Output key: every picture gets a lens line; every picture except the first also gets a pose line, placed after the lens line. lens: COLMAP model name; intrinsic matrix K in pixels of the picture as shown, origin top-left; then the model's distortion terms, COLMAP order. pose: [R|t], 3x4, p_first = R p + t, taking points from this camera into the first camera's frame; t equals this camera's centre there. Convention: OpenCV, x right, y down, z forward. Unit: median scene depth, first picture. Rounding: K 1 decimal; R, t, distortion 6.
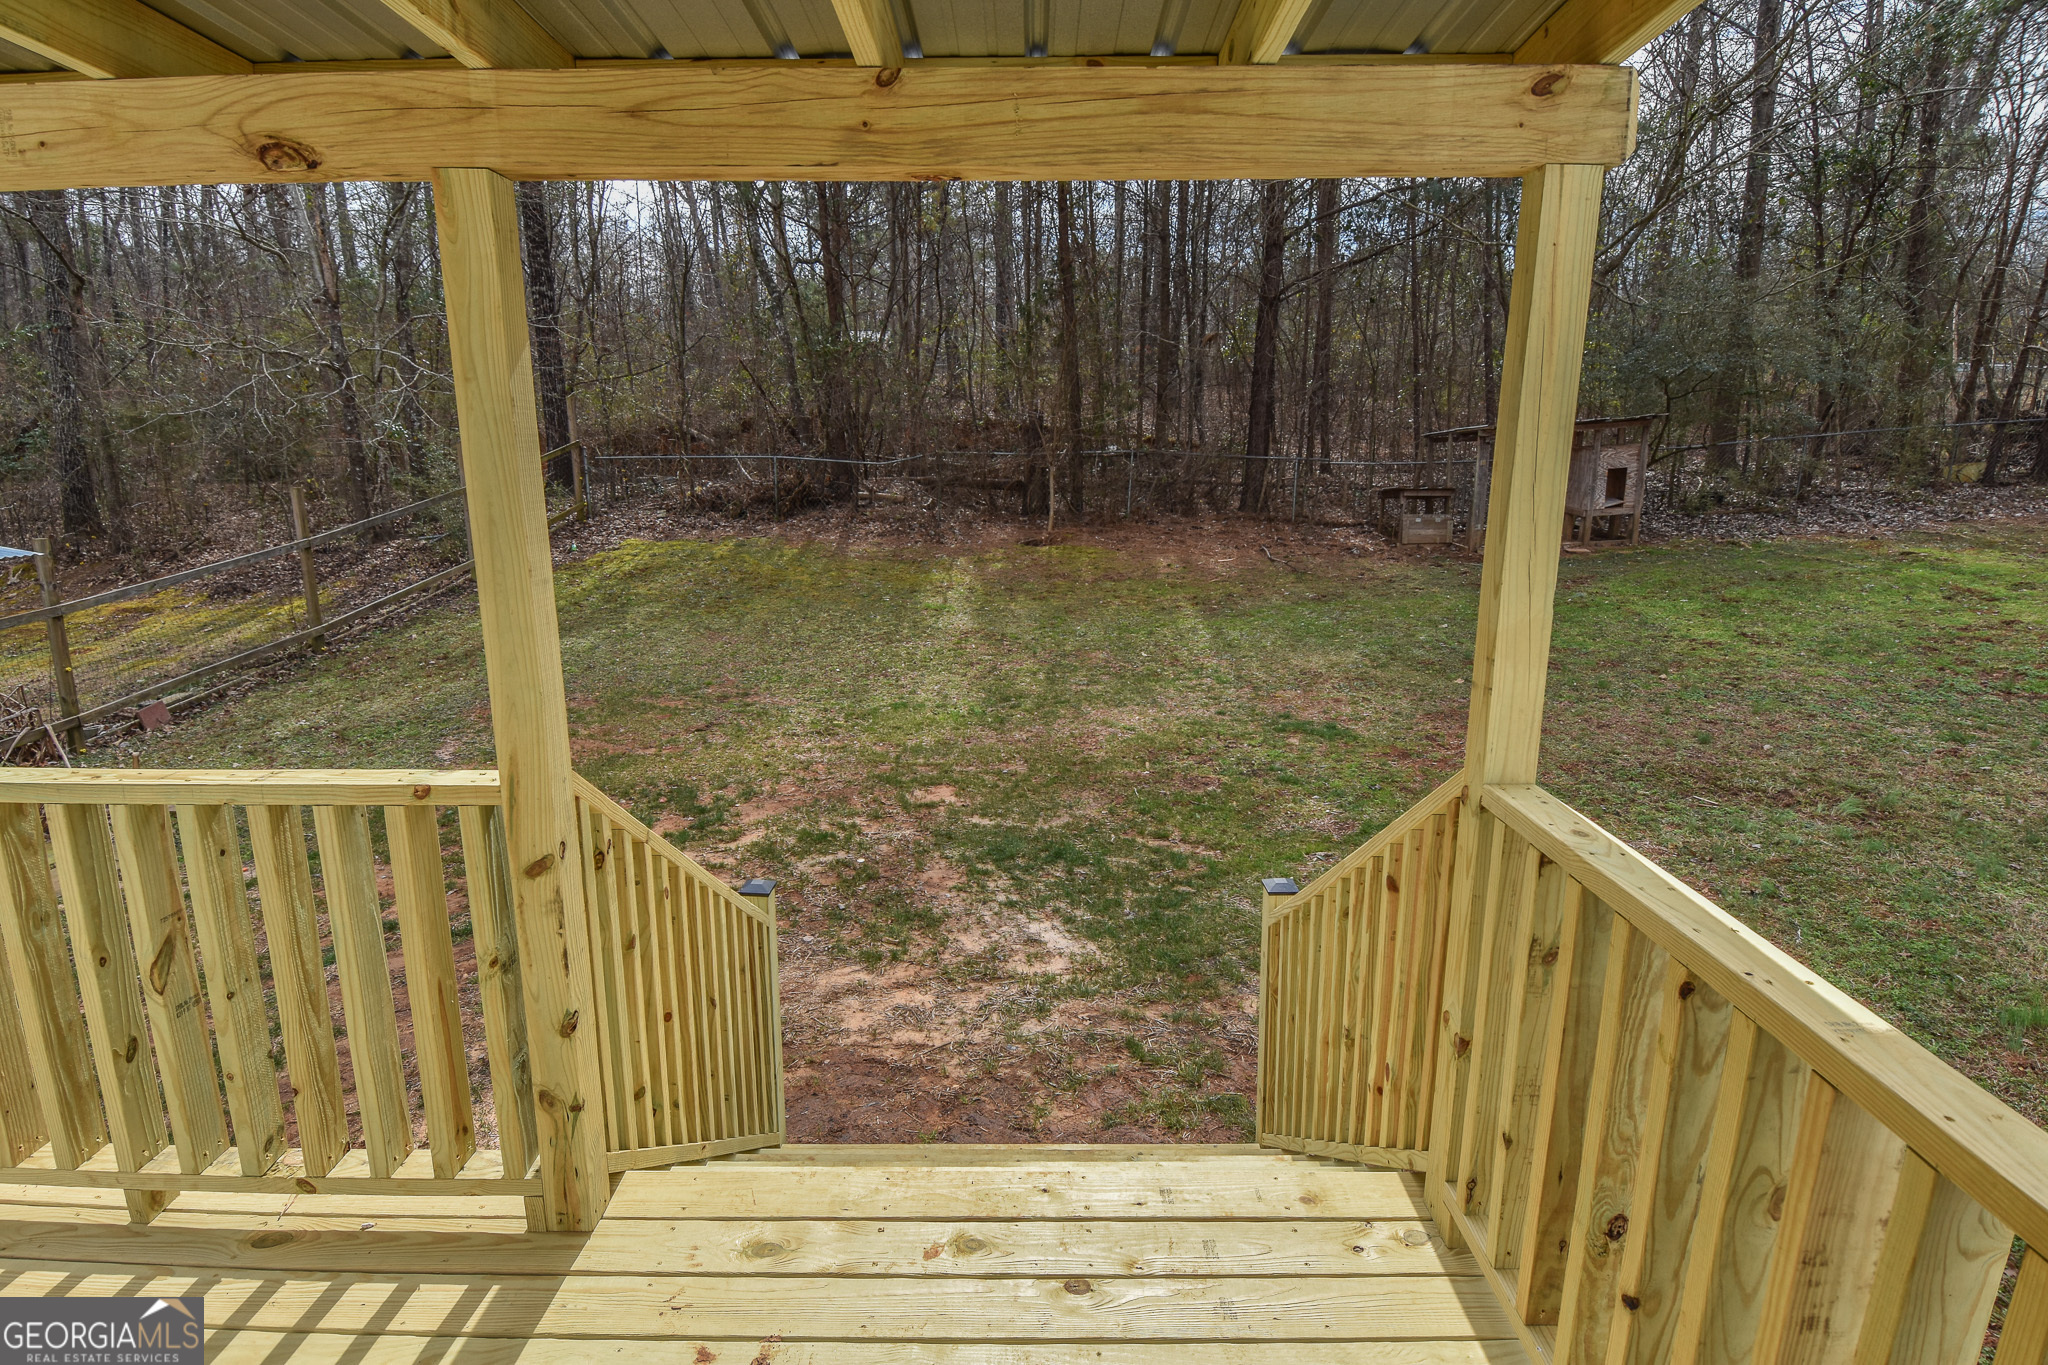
lens RADIAL K [[1072.4, 0, 1023.4], [0, 1072.4, 667.0], [0, 0, 1]] dist [0.065414, -0.072393]
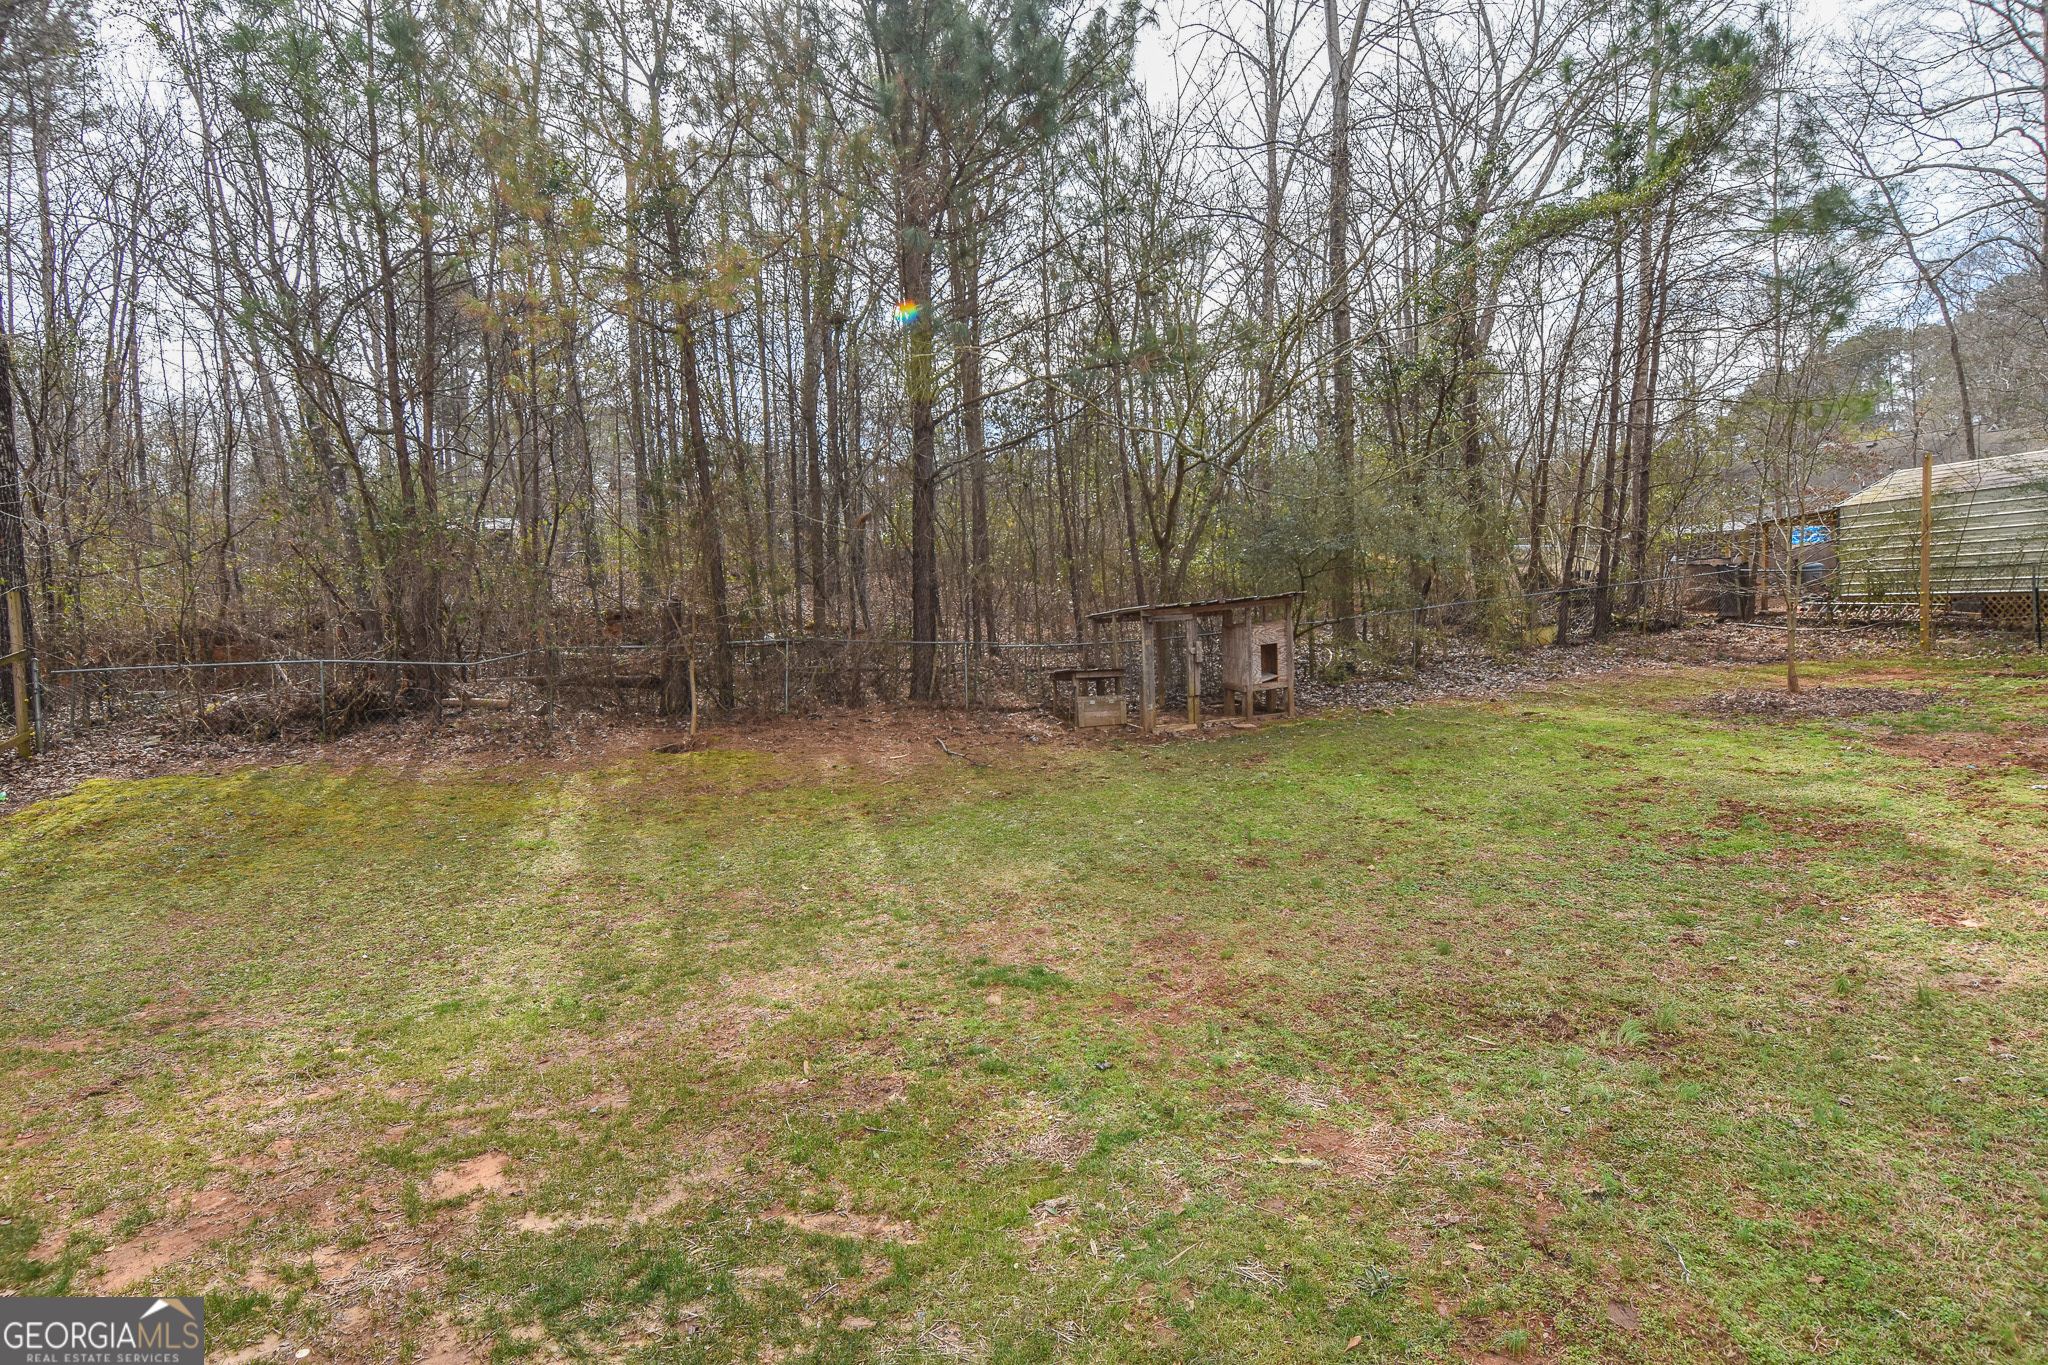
lens RADIAL K [[1081.4, 0, 1036.6], [0, 1081.4, 675.2], [0, 0, 1]] dist [0.046036, -0.050639]
pose [[0.951168, -0.040701, 0.305979, 0.037665], [0.089167, 0.985238, -0.146132, -0.036736], [-0.295515, 0.166279, 0.940756, 0.164983]]
